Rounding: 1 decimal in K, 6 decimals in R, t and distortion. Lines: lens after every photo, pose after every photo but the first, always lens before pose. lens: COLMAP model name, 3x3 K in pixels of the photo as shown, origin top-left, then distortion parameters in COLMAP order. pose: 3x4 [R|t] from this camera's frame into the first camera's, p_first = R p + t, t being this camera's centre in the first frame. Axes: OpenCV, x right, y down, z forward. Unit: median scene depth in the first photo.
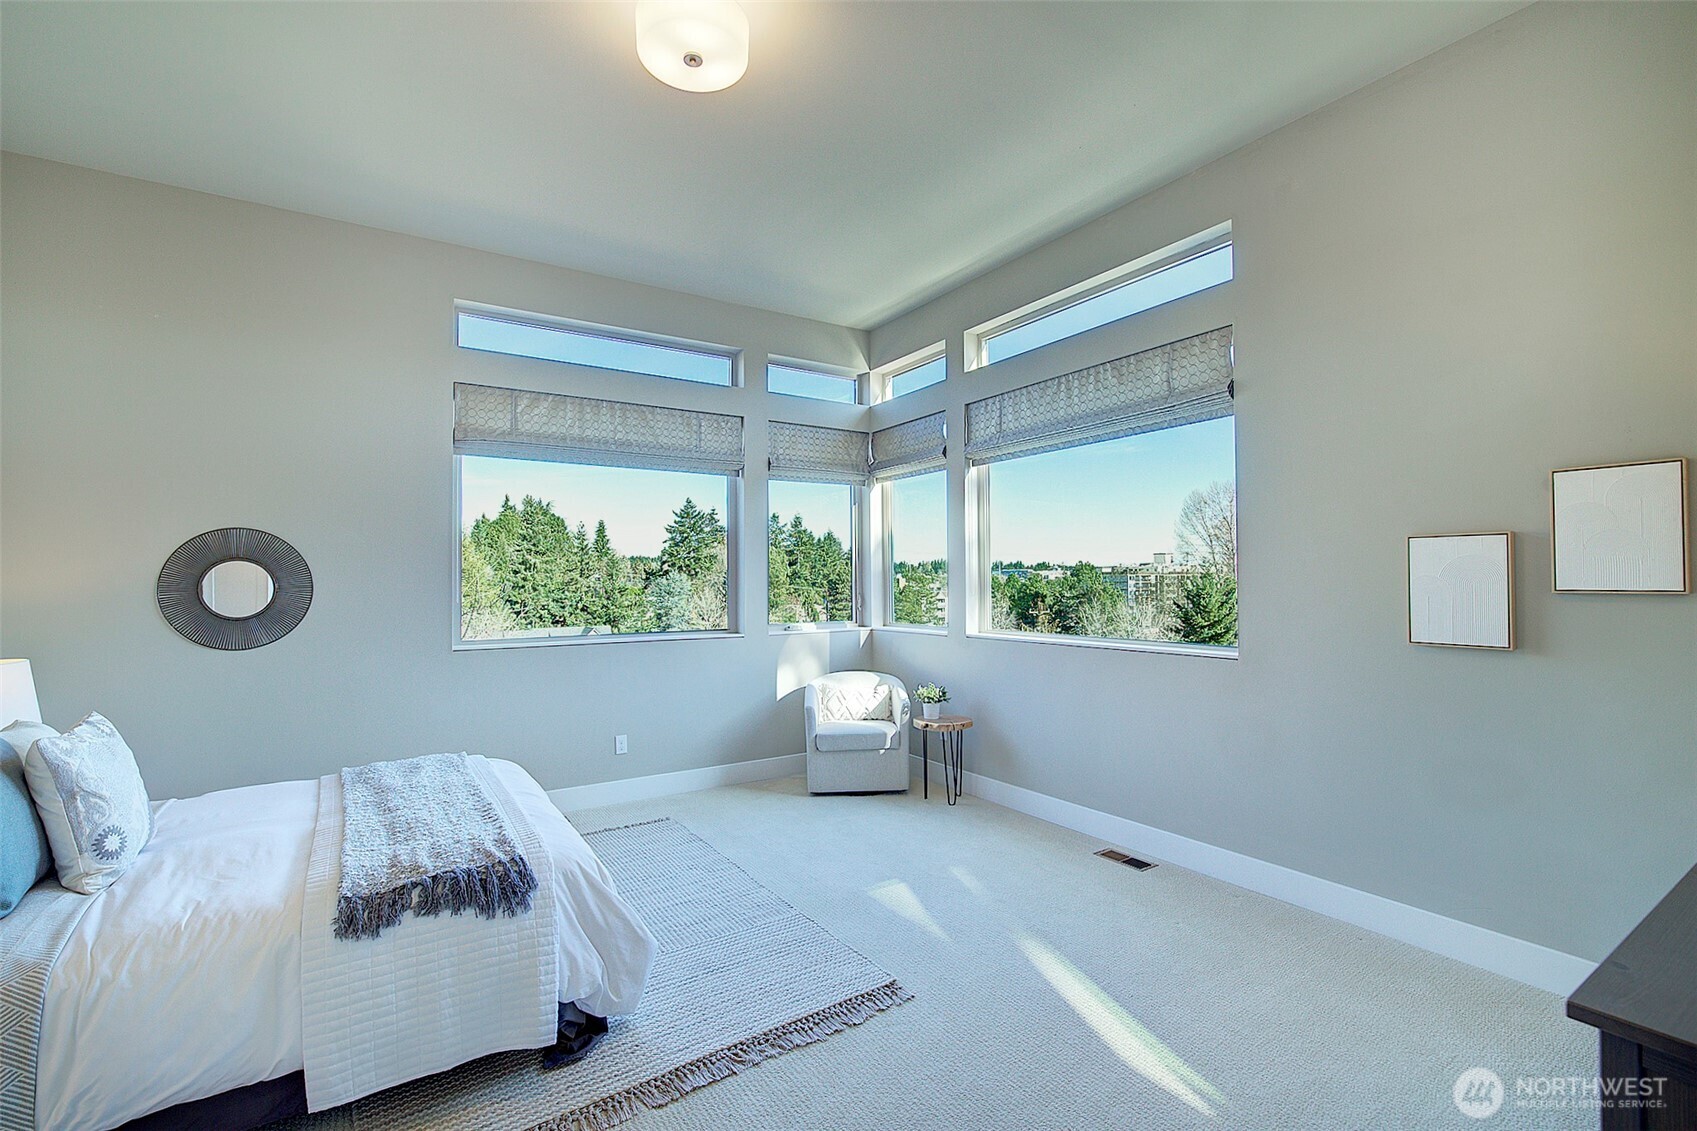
lens RADIAL K [[727.4, 0, 847.7], [0, 727.4, 565.0], [0, 0, 1]] dist [0.001865, 0.003802]
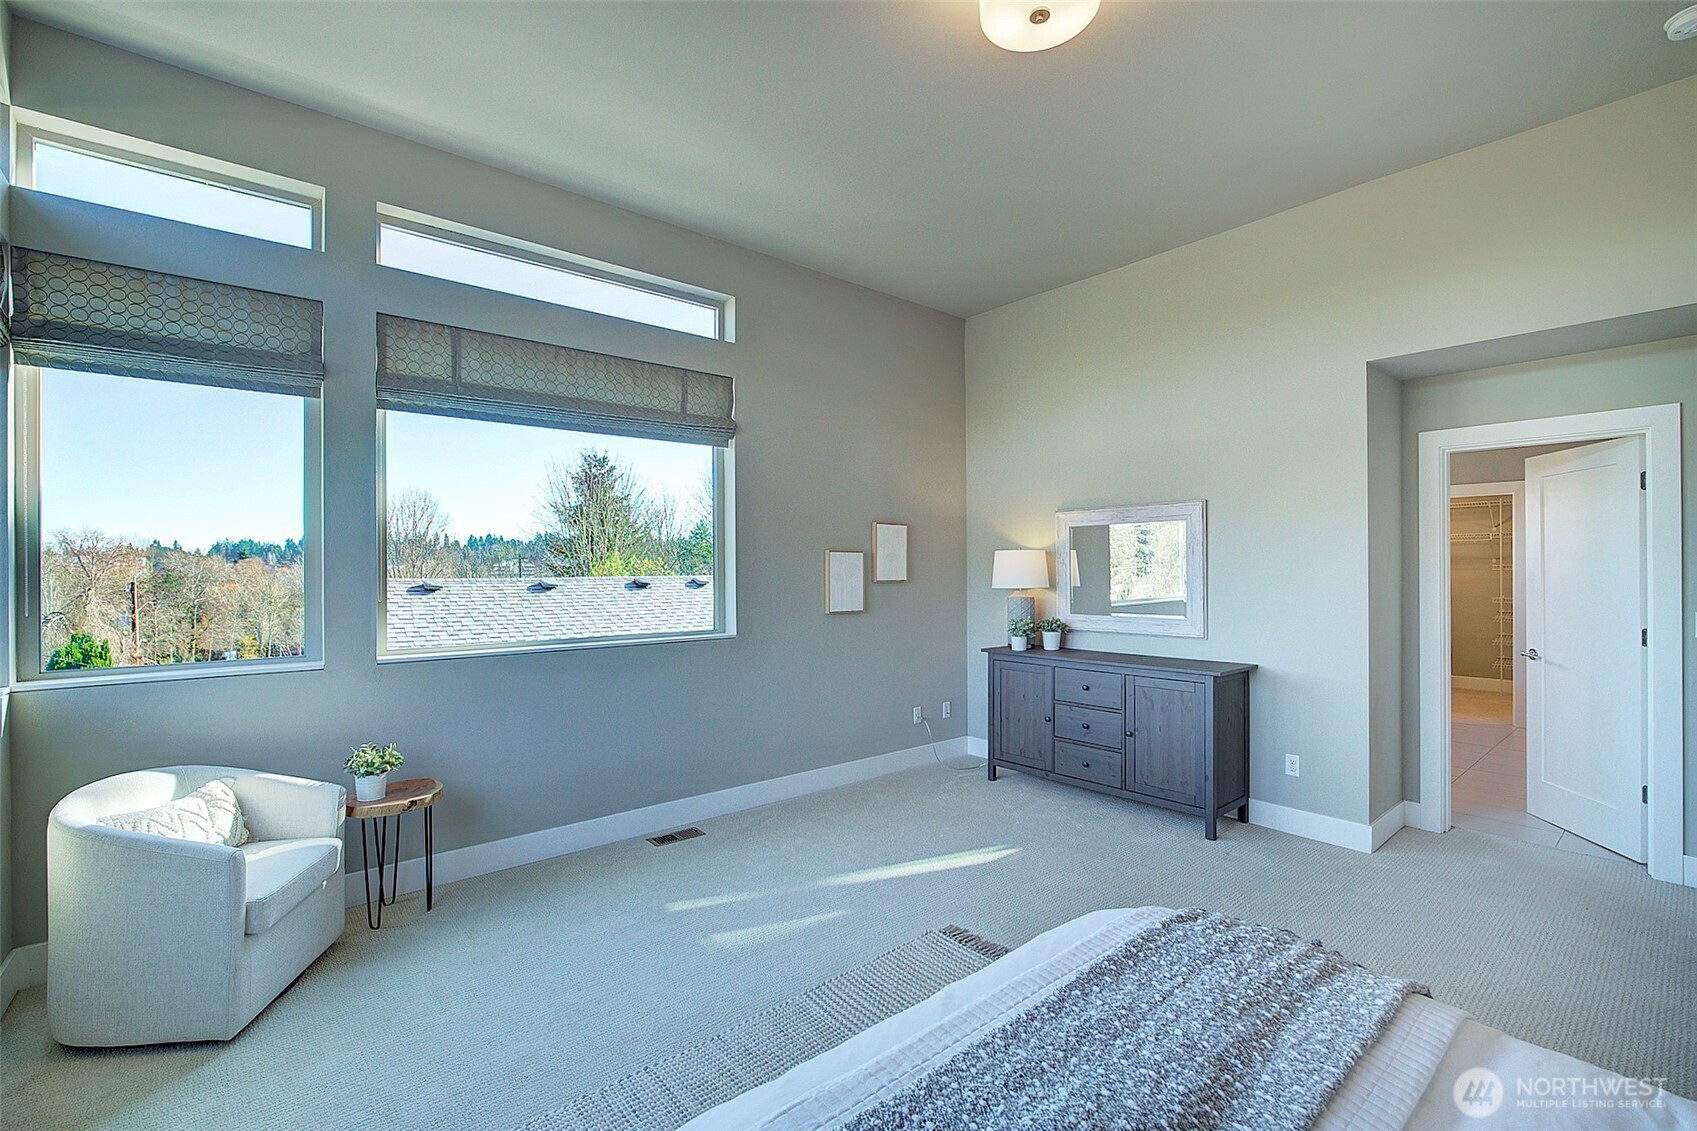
lens RADIAL K [[727.4, 0, 849.0], [0, 727.4, 573.6], [0, 0, 1]] dist [0.001865, 0.003802]
pose [[-0.104660, 0.008587, 0.994471, -0.724657], [-0.009633, 0.999907, -0.009648, 0.023889], [-0.994461, -0.010589, -0.104567, 0.869438]]
